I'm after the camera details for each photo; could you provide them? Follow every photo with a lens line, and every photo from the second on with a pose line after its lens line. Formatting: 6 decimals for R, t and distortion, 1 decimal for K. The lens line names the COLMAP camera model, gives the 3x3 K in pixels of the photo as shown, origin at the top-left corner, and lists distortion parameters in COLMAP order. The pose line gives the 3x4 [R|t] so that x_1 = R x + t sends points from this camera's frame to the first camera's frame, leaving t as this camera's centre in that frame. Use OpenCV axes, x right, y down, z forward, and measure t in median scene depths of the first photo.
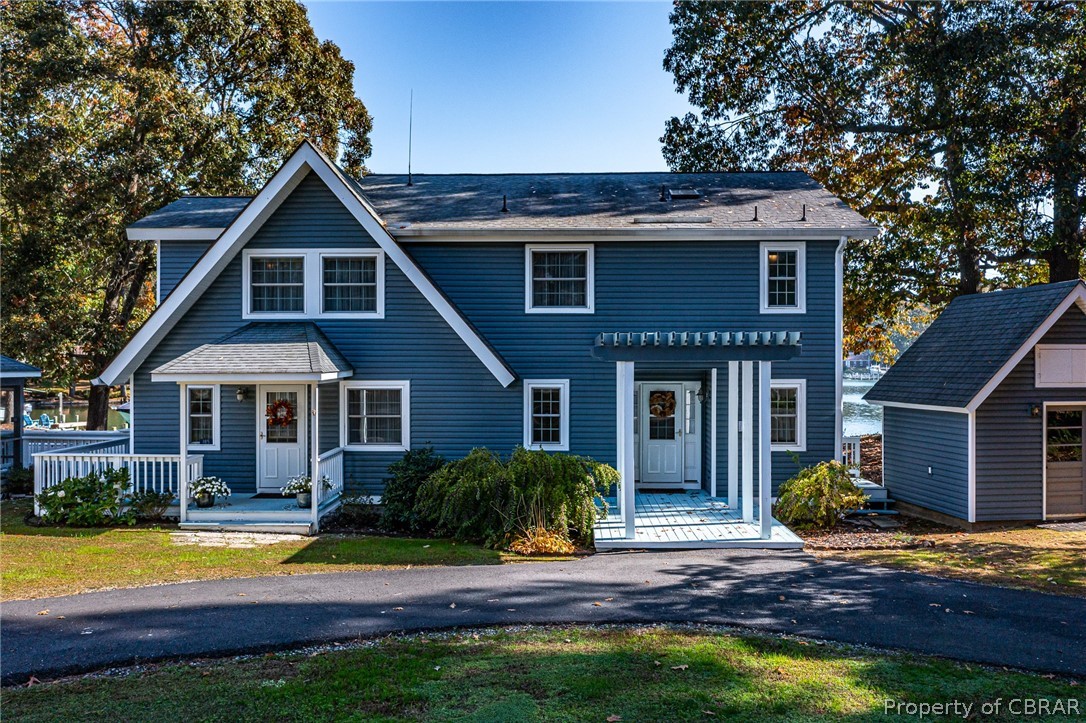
lens RADIAL K [[869.7, 0, 539.4], [0, 869.7, 357.2], [0, 0, 1]] dist [-0.027104, 0.003451]
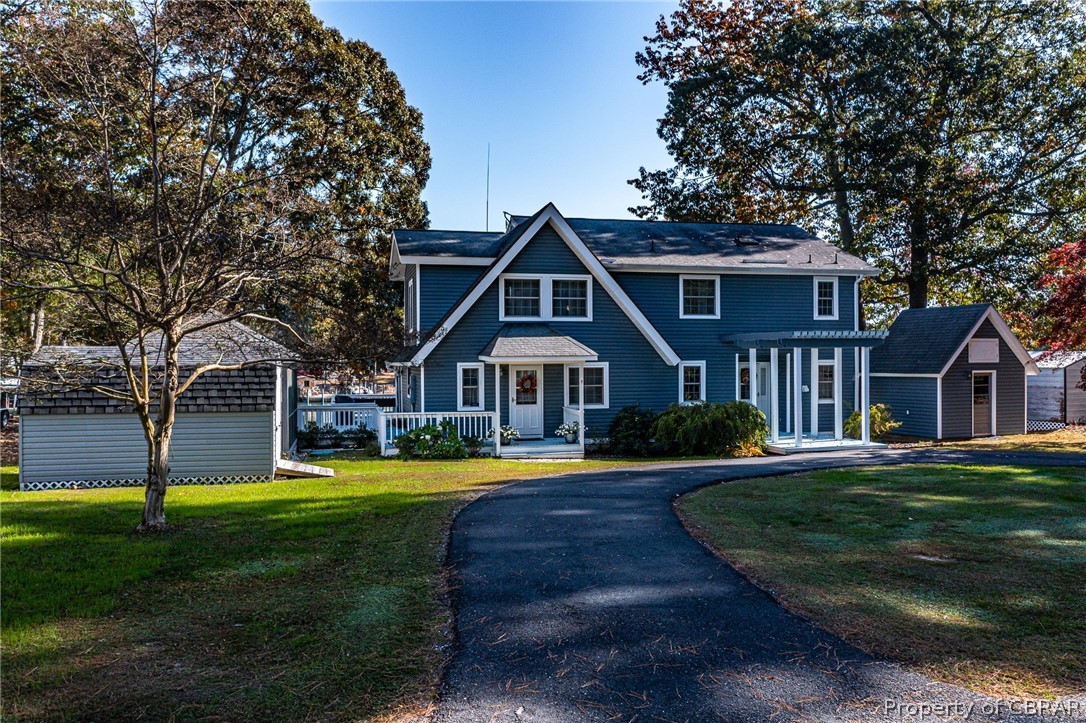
lens RADIAL K [[869.7, 0, 545.1], [0, 869.7, 365.0], [0, 0, 1]] dist [-0.027104, 0.003451]
pose [[0.965468, -0.006514, 0.260441, -0.658377], [0.001841, 0.999833, 0.018183, 0.004107], [-0.260516, -0.017075, 0.965318, -0.448440]]
